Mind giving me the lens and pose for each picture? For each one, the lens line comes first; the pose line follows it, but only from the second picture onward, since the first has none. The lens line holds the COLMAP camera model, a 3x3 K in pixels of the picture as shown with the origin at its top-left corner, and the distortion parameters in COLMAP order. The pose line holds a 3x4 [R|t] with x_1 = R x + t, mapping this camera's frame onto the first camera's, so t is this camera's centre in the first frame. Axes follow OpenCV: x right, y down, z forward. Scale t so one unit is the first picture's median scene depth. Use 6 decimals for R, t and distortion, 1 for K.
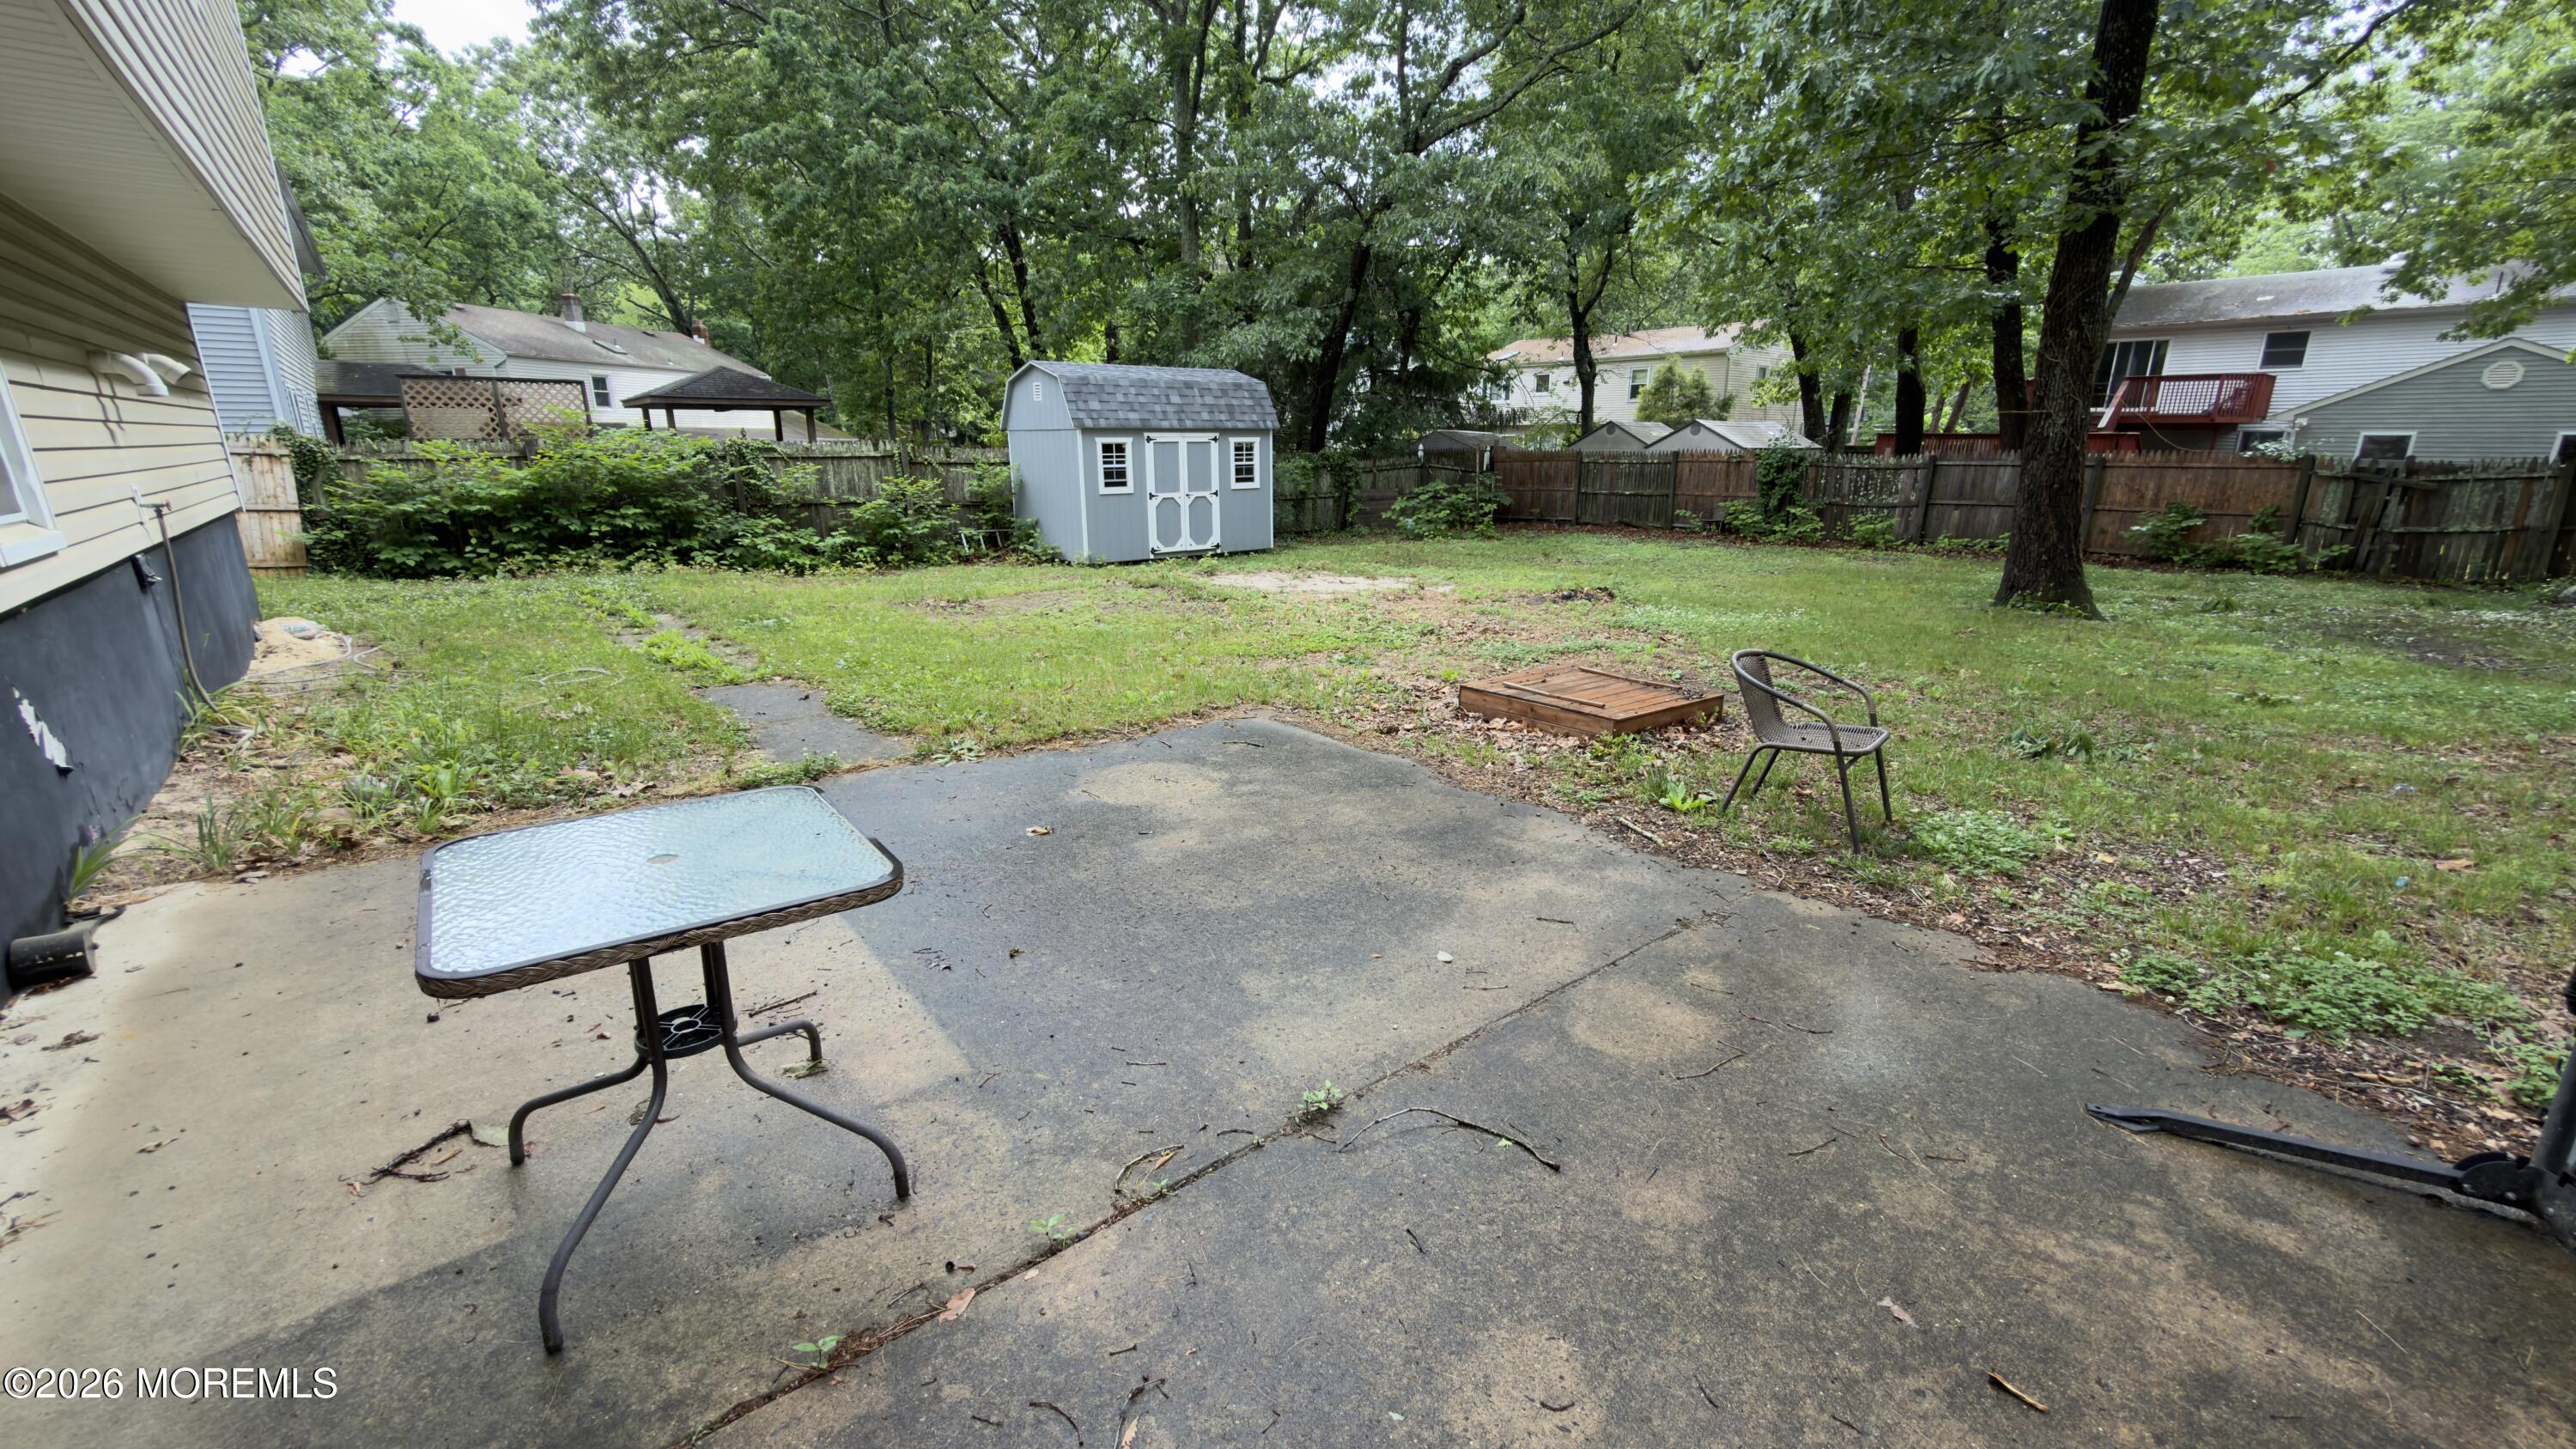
lens RADIAL K [[1027.3, 0, 1288.0], [0, 1027.3, 724.5], [0, 0, 1]] dist [-0.000678, 0.000241]
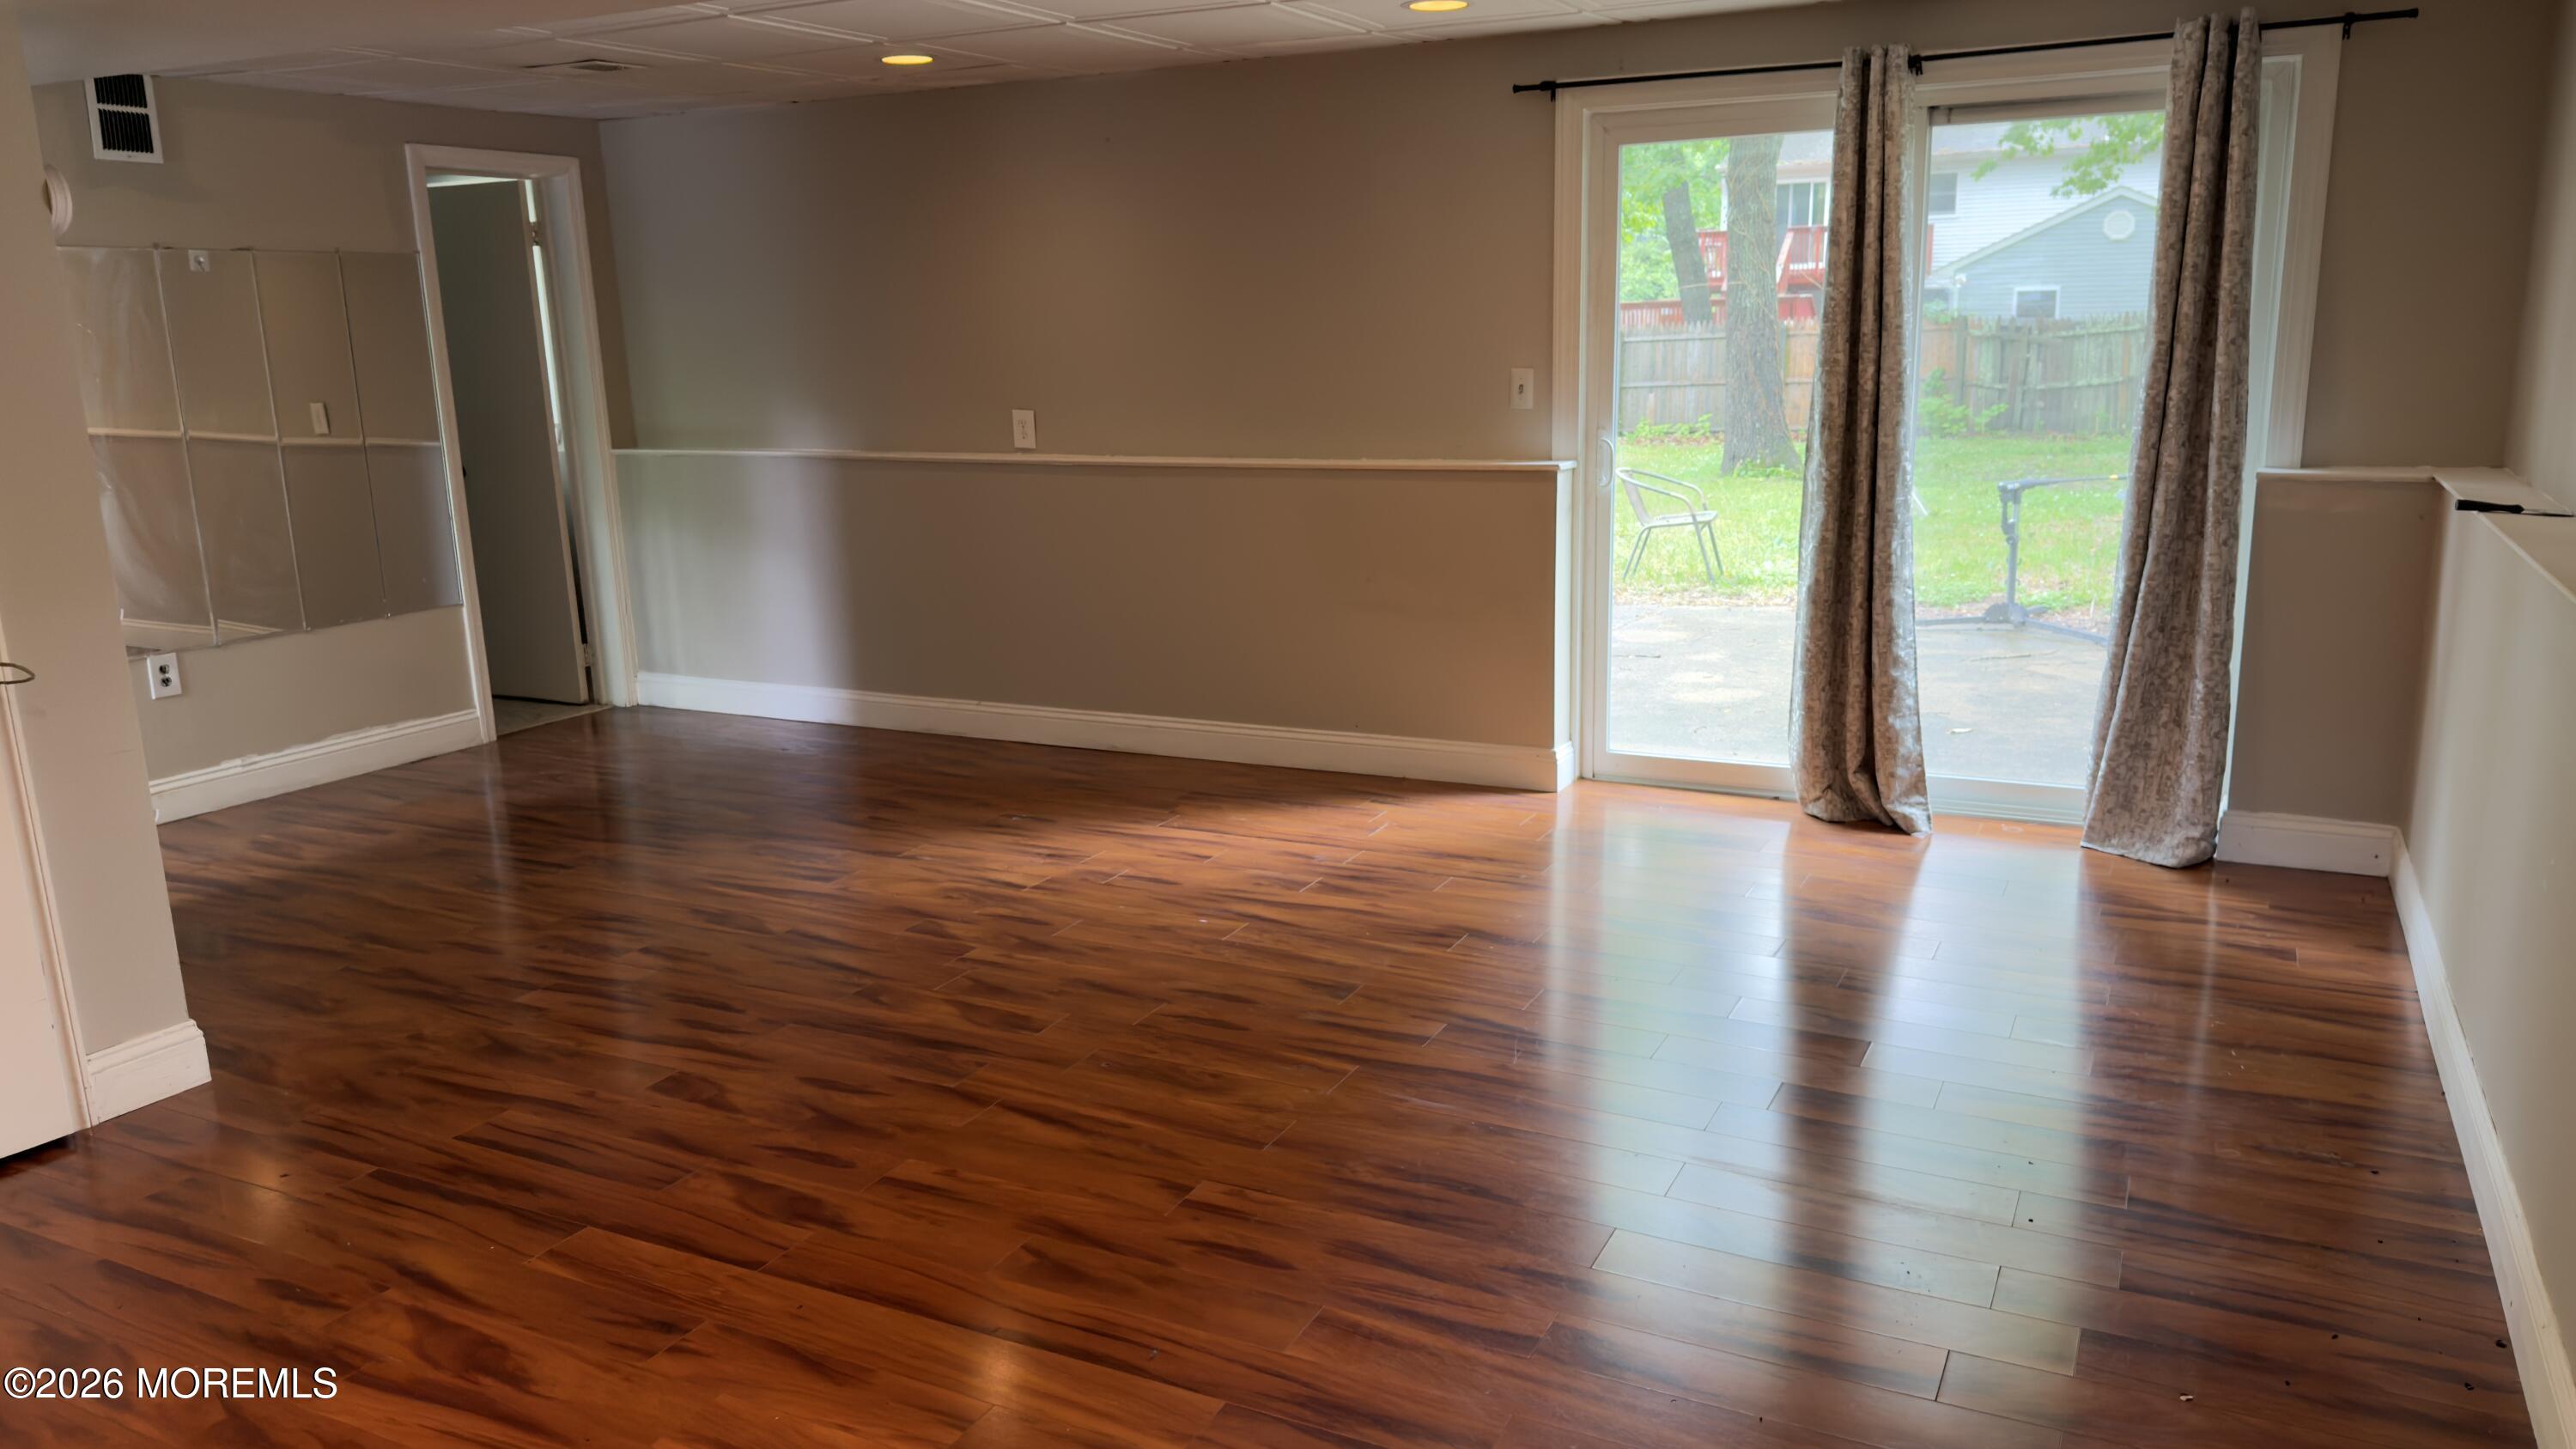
lens RADIAL K [[1788.8, 0, 1288.0], [0, 1788.8, 724.5], [0, 0, 1]] dist [0.010017, 0.001432]
pose [[0.921310, -0.112786, 0.372111, -0.356332], [0.131861, 0.990924, -0.026131, 0.108102], [-0.365786, 0.073141, 0.927820, -0.415527]]
